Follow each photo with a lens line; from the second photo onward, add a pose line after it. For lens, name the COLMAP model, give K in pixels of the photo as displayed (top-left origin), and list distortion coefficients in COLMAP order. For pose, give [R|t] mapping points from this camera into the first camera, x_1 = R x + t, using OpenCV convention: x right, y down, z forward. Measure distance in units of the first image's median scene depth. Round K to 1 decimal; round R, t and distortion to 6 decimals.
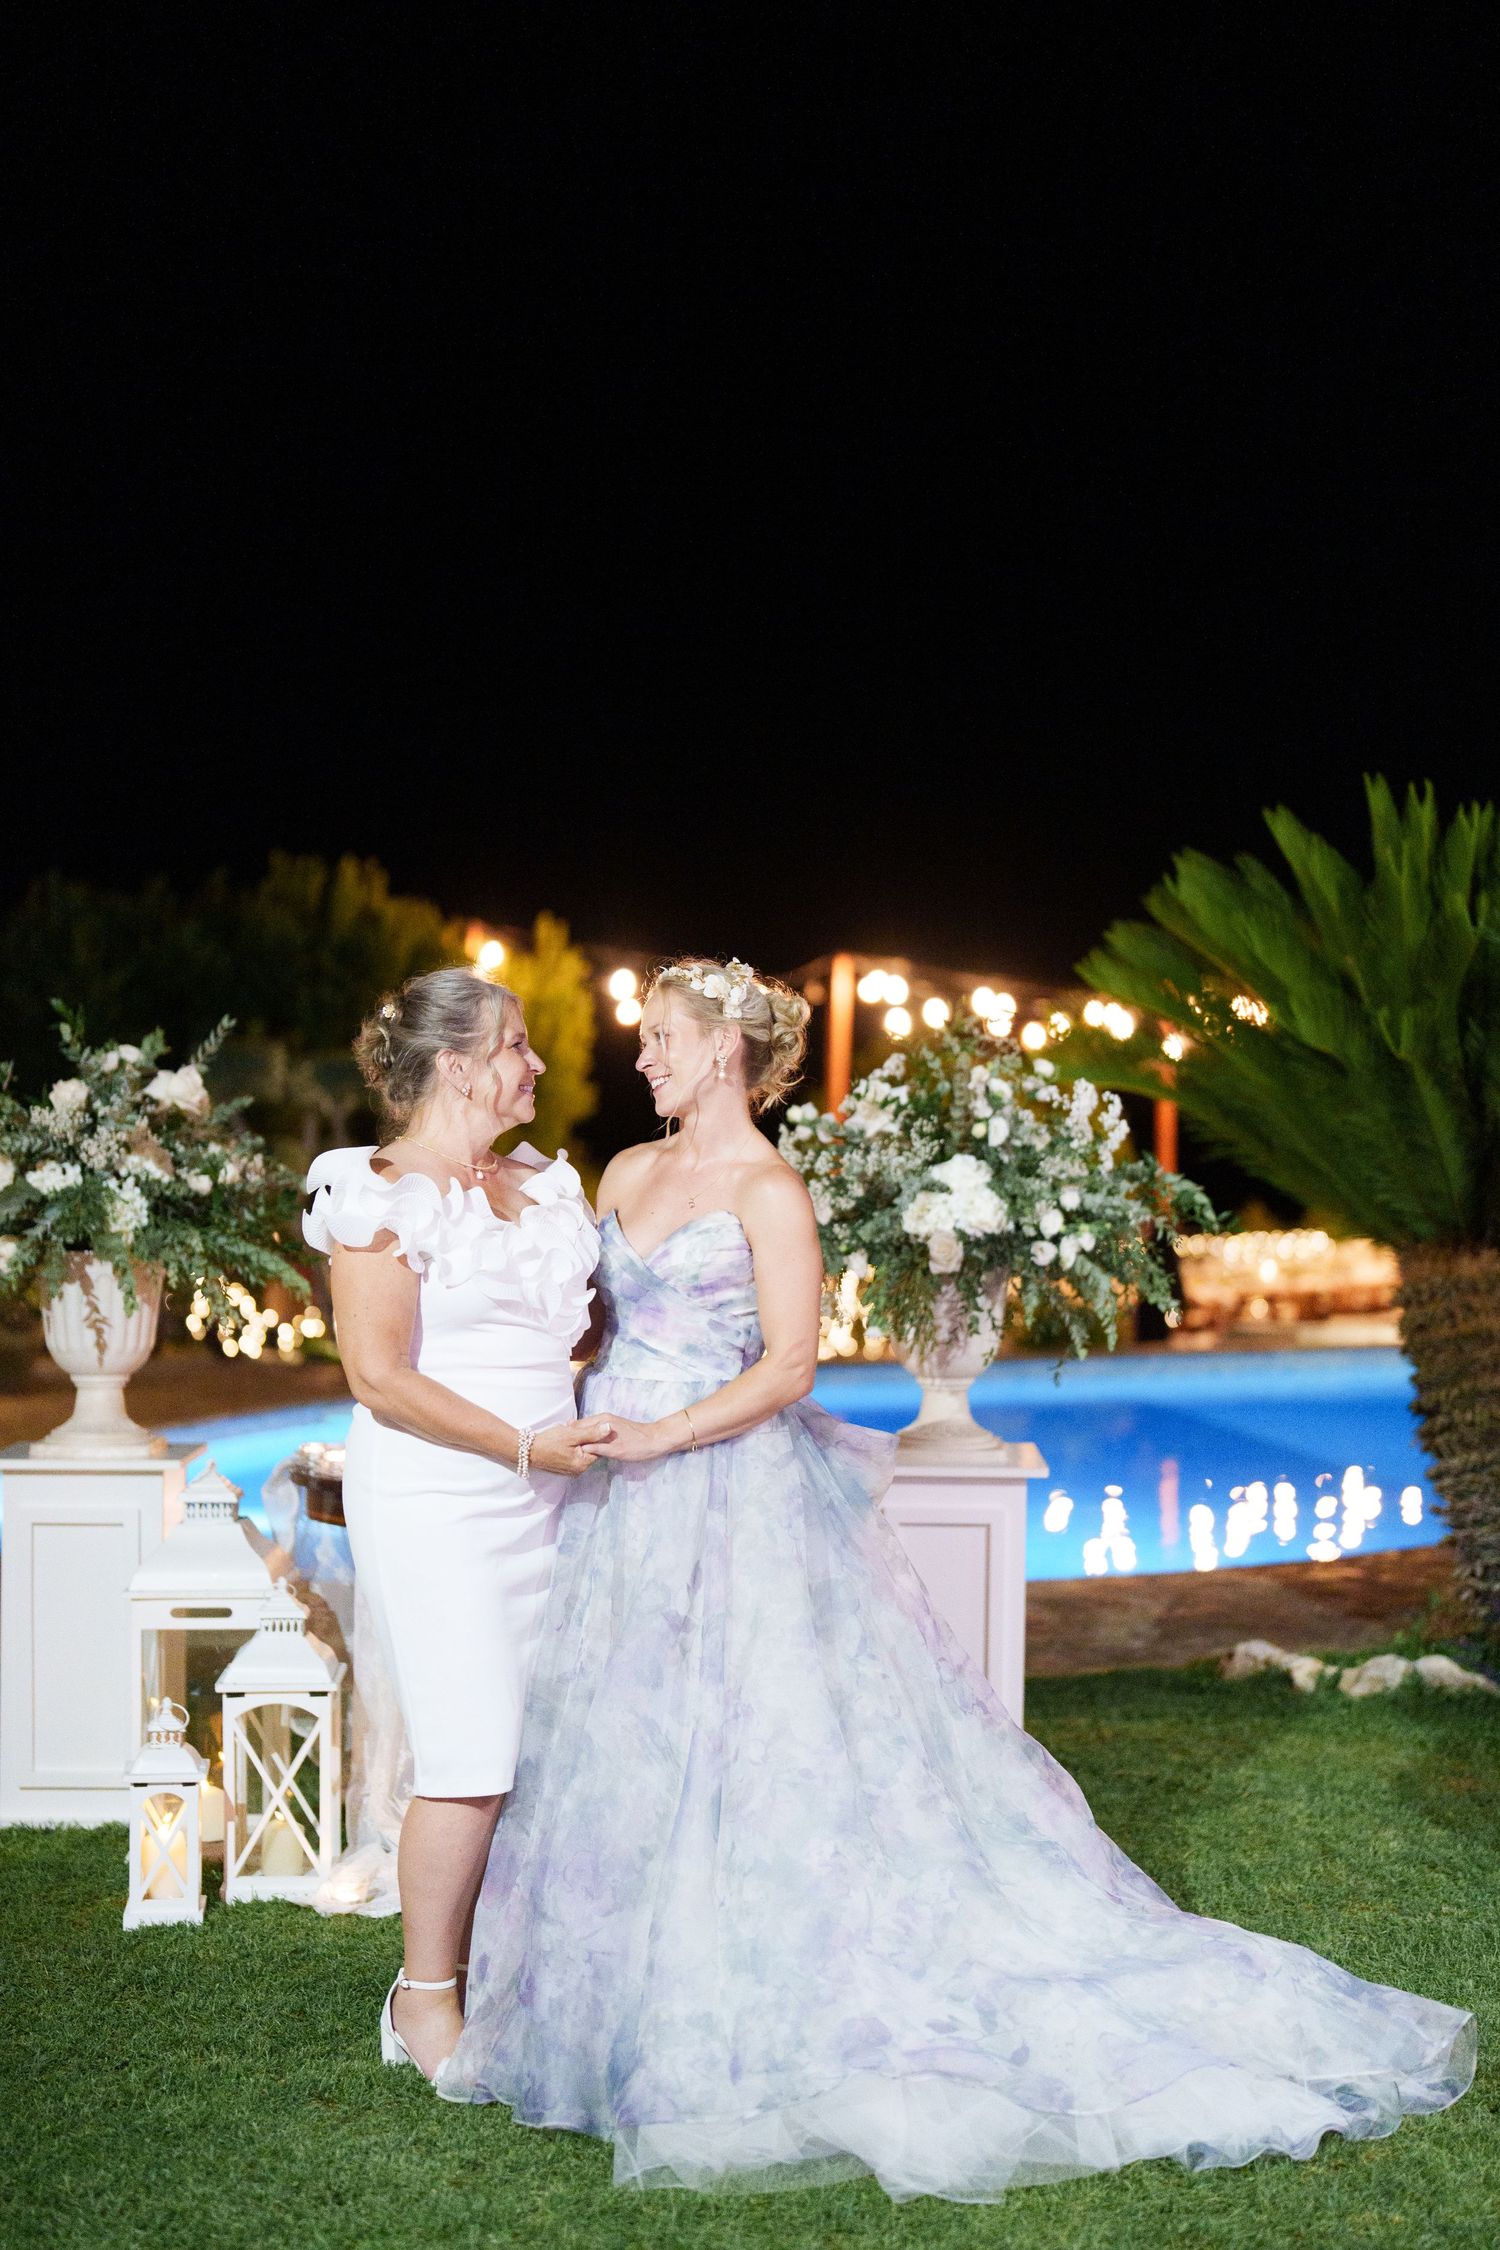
lens RADIAL K [[3209.7, 0, 746.3], [0, 3209.7, 1119.9], [0, 0, 1]] dist [-0.004603, 0.046180]
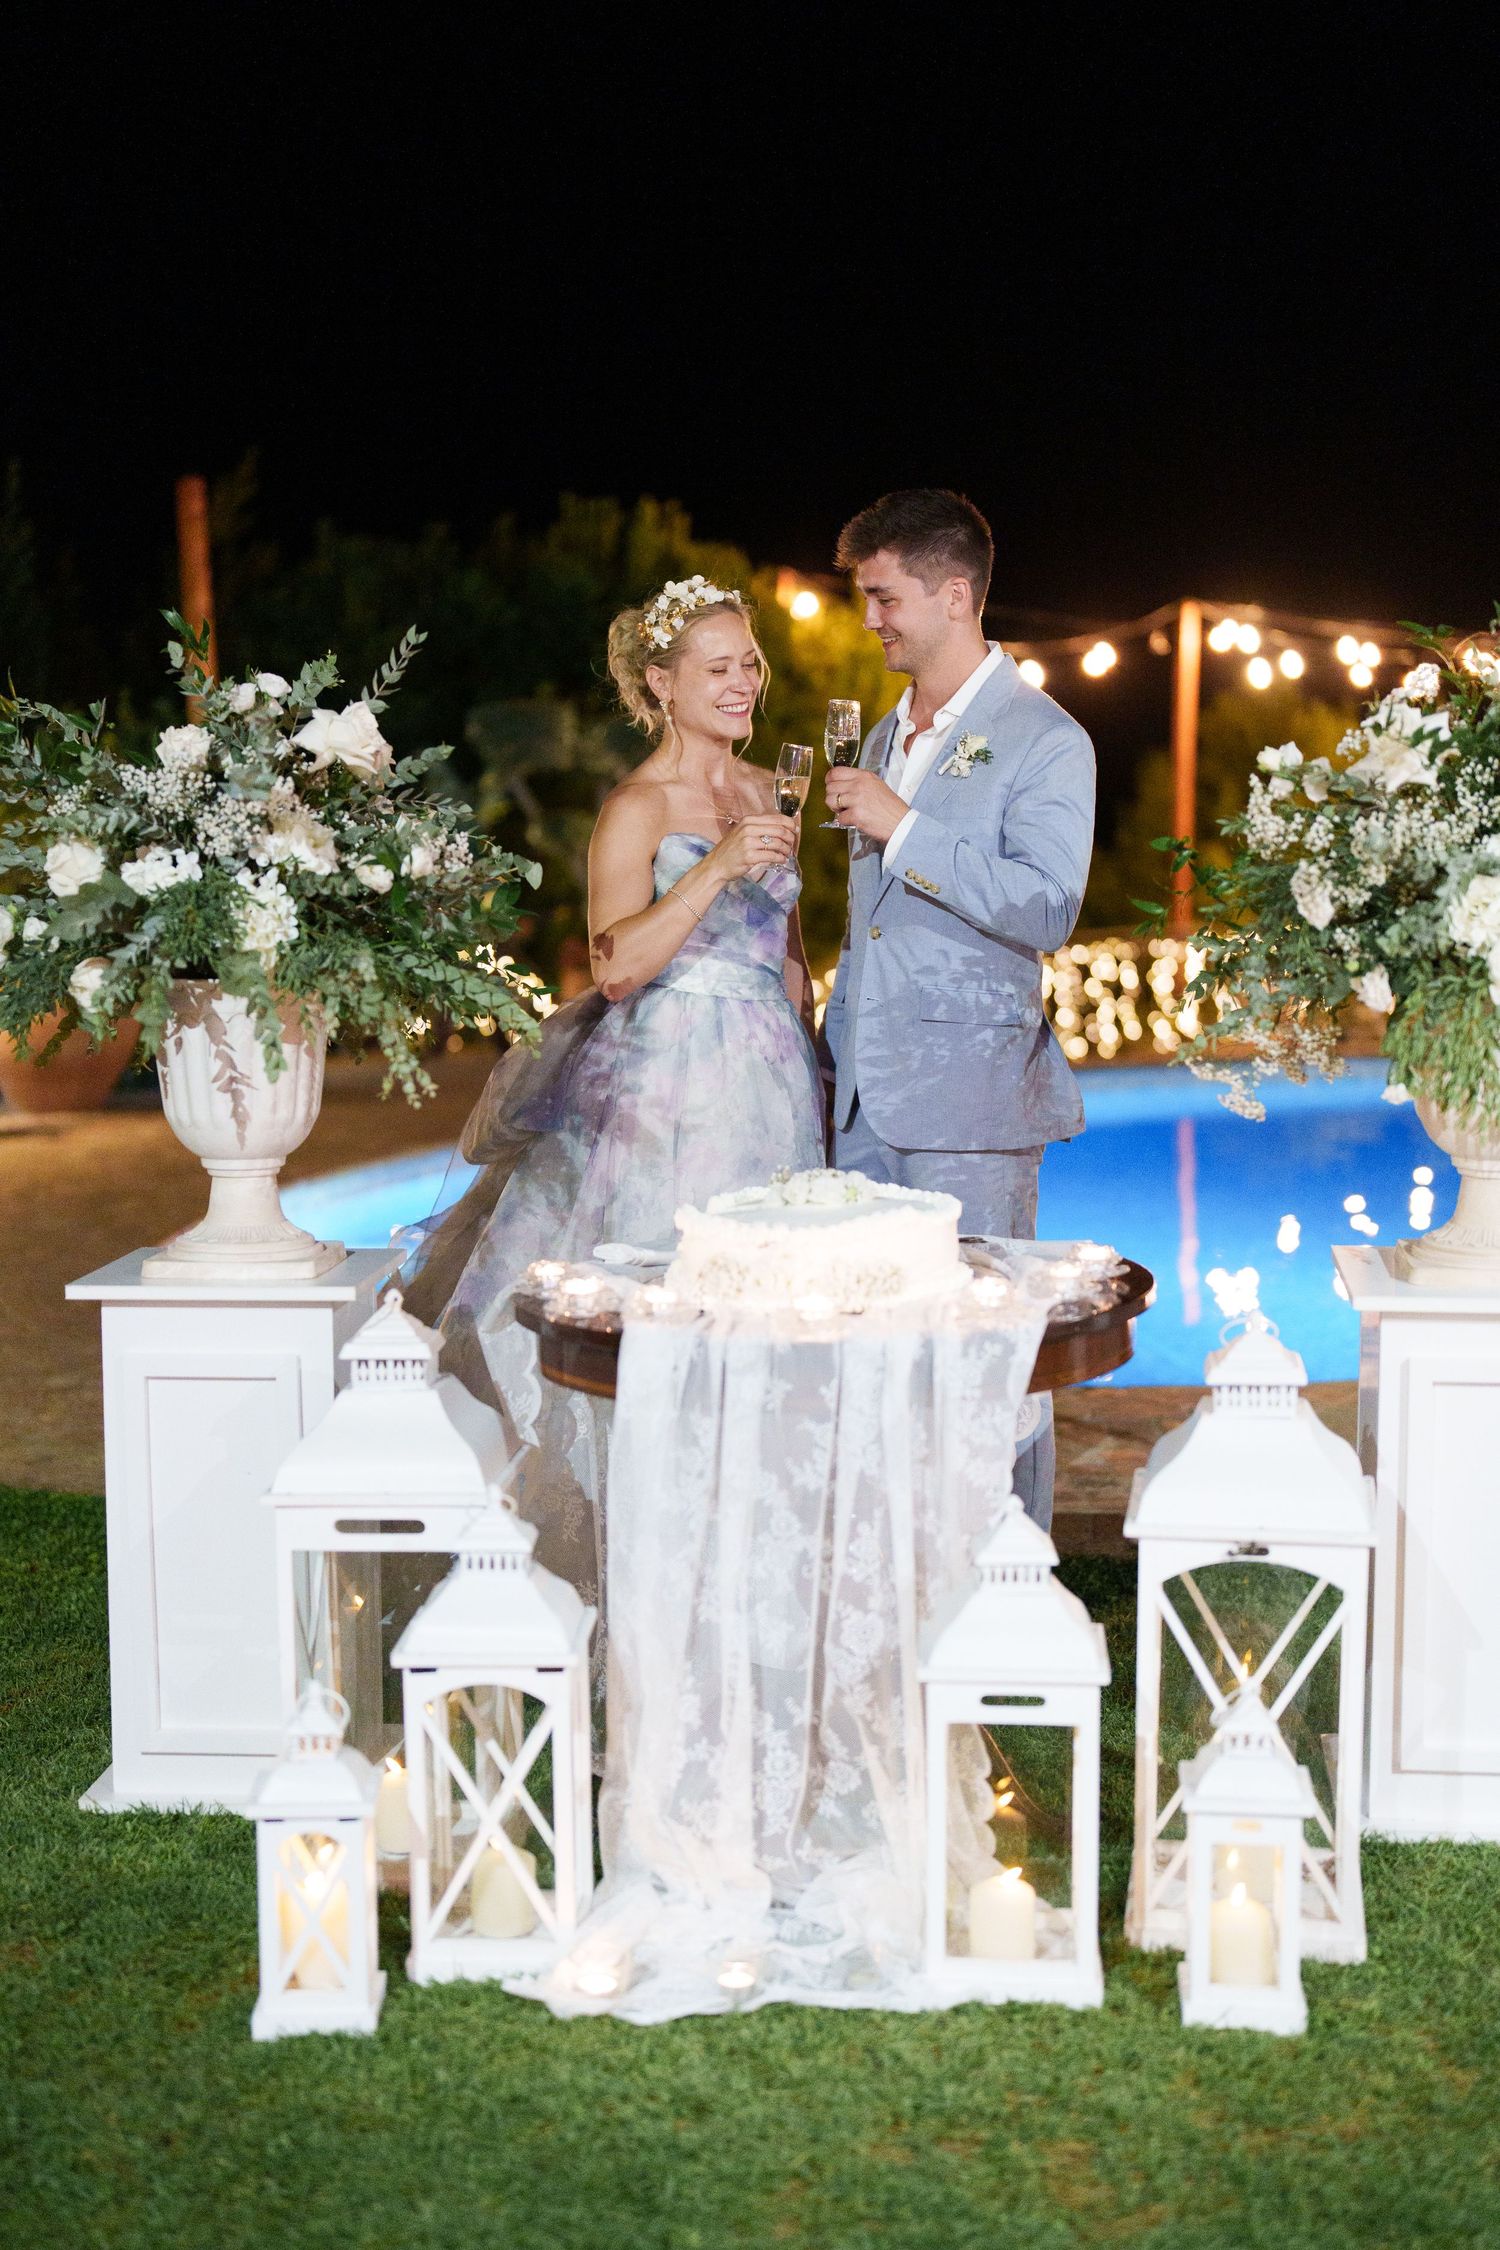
lens RADIAL K [[3180.2, 0, 745.3], [0, 3180.2, 1125.0], [0, 0, 1]] dist [-0.004634, 0.032592]
pose [[0.994988, -0.004111, -0.099912, -0.026865], [0.014536, 0.994488, 0.103841, 0.003559], [0.098935, -0.104773, 0.989563, 0.344871]]
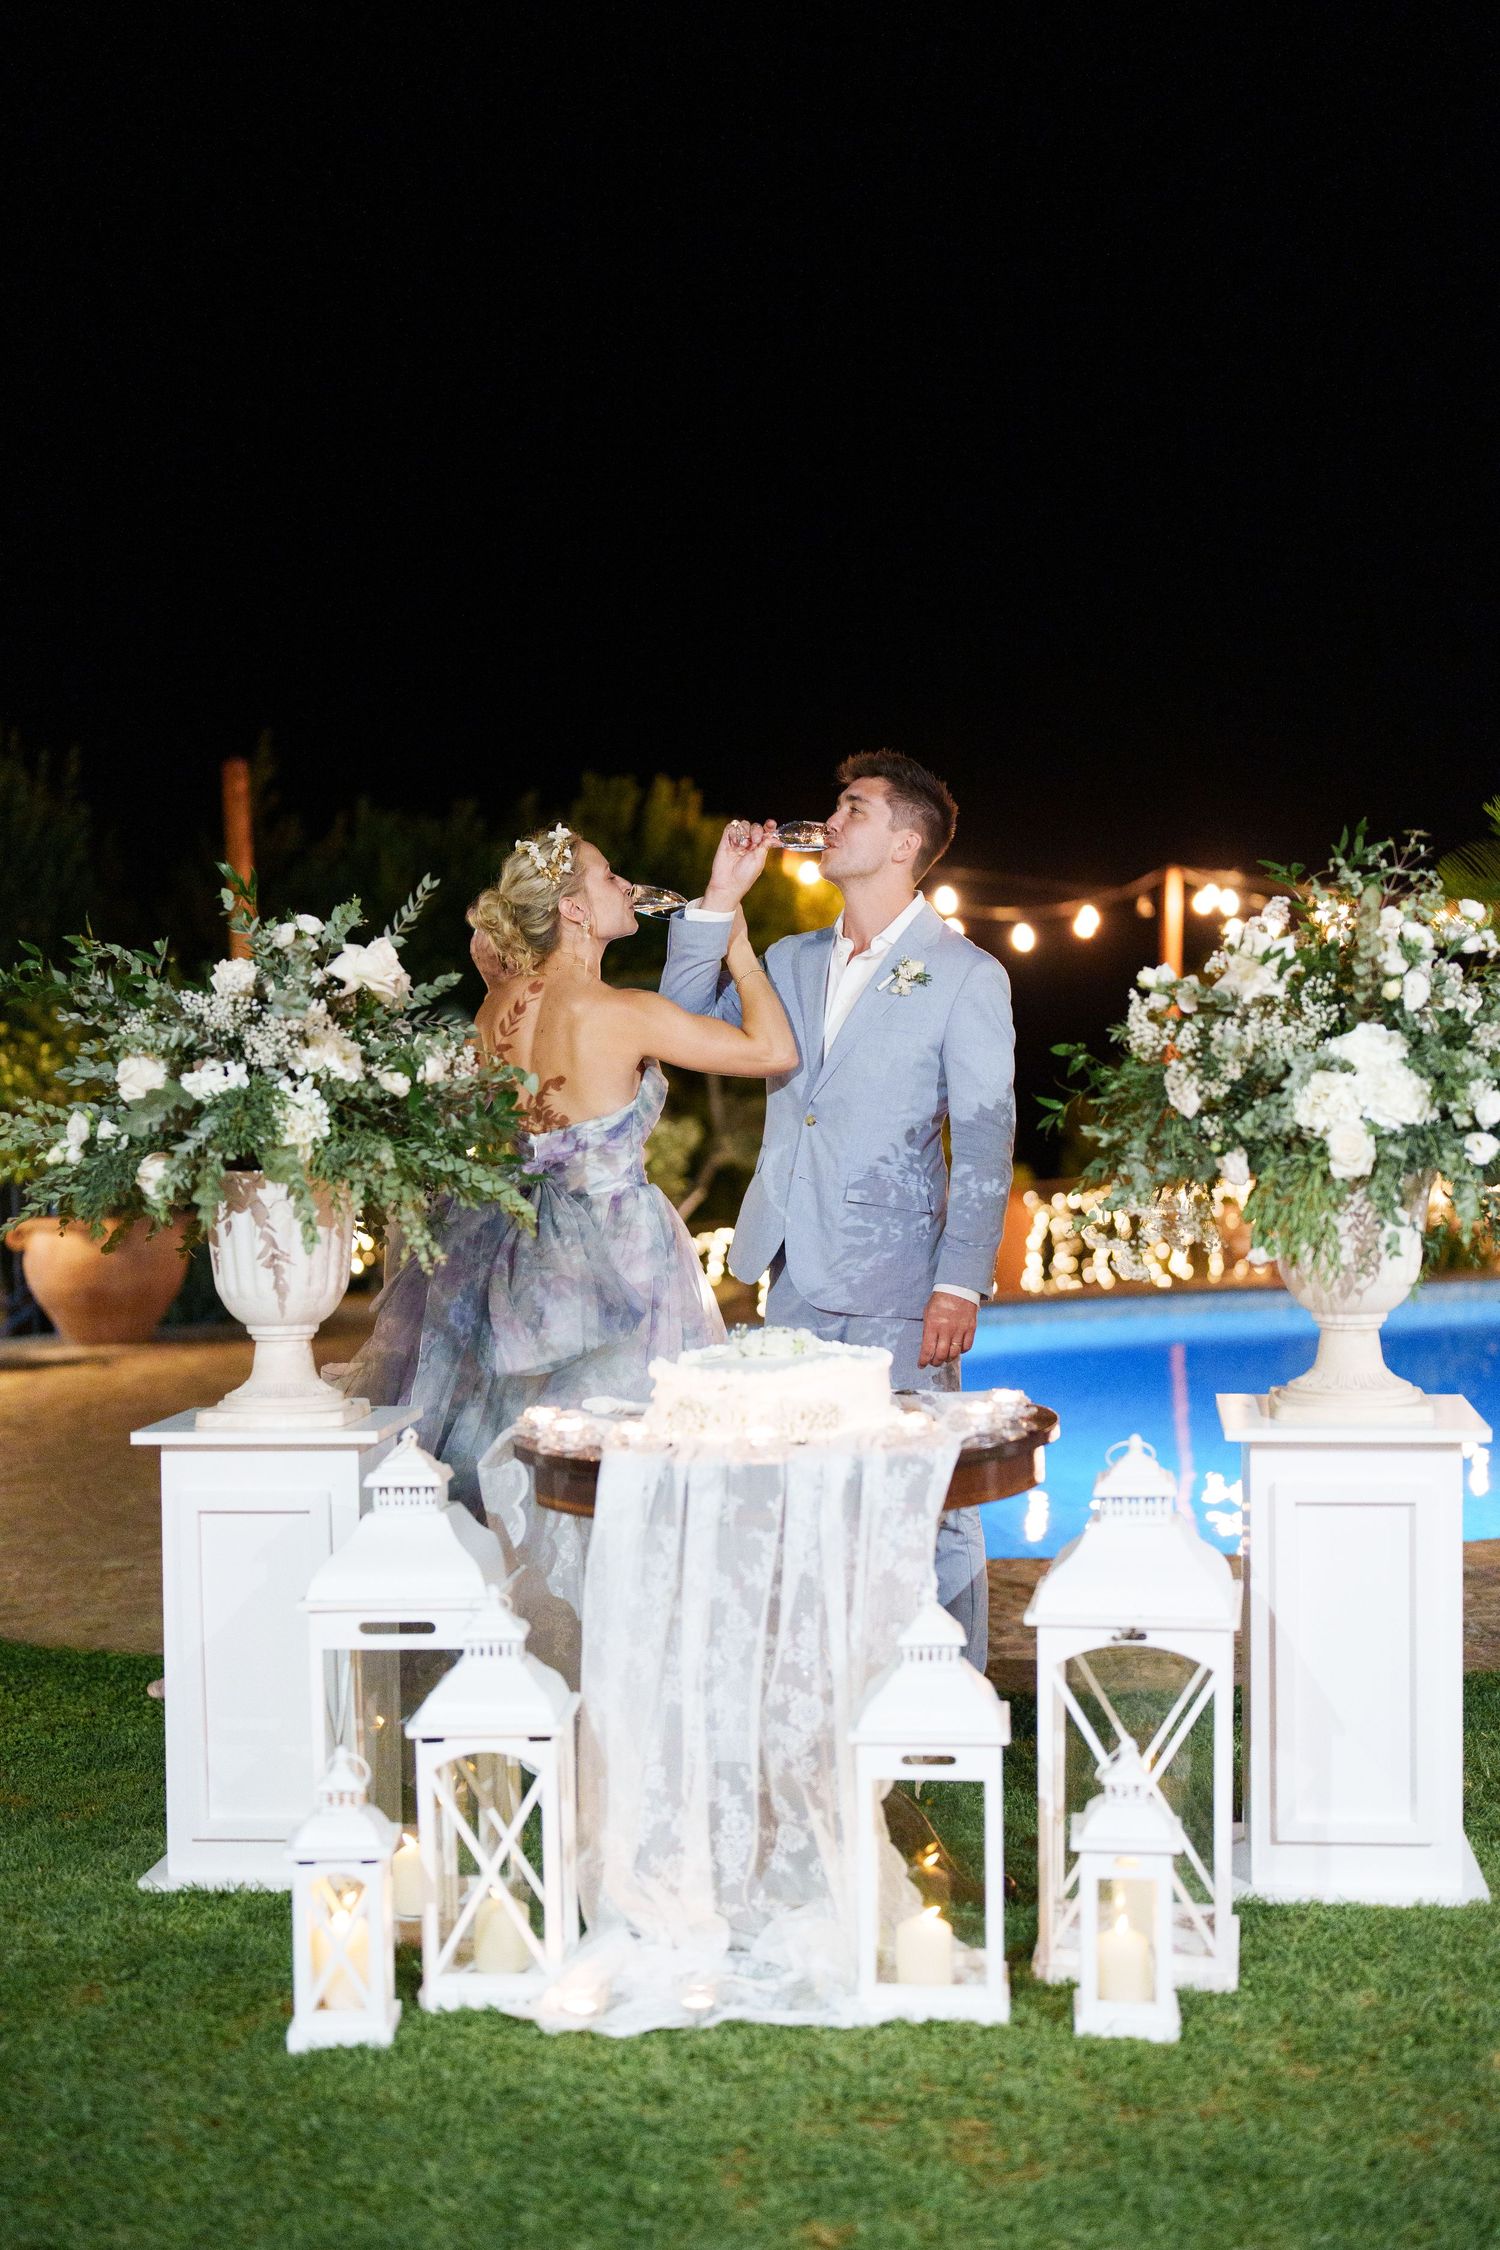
lens RADIAL K [[3099.7, 0, 747.5], [0, 3099.7, 1132.6], [0, 0, 1]] dist [-0.003670, 0.057689]
pose [[0.994152, -0.020498, -0.106024, -0.002287], [0.023056, 0.999470, 0.022960, 0.016523], [0.105498, -0.025270, 0.994098, 0.246680]]
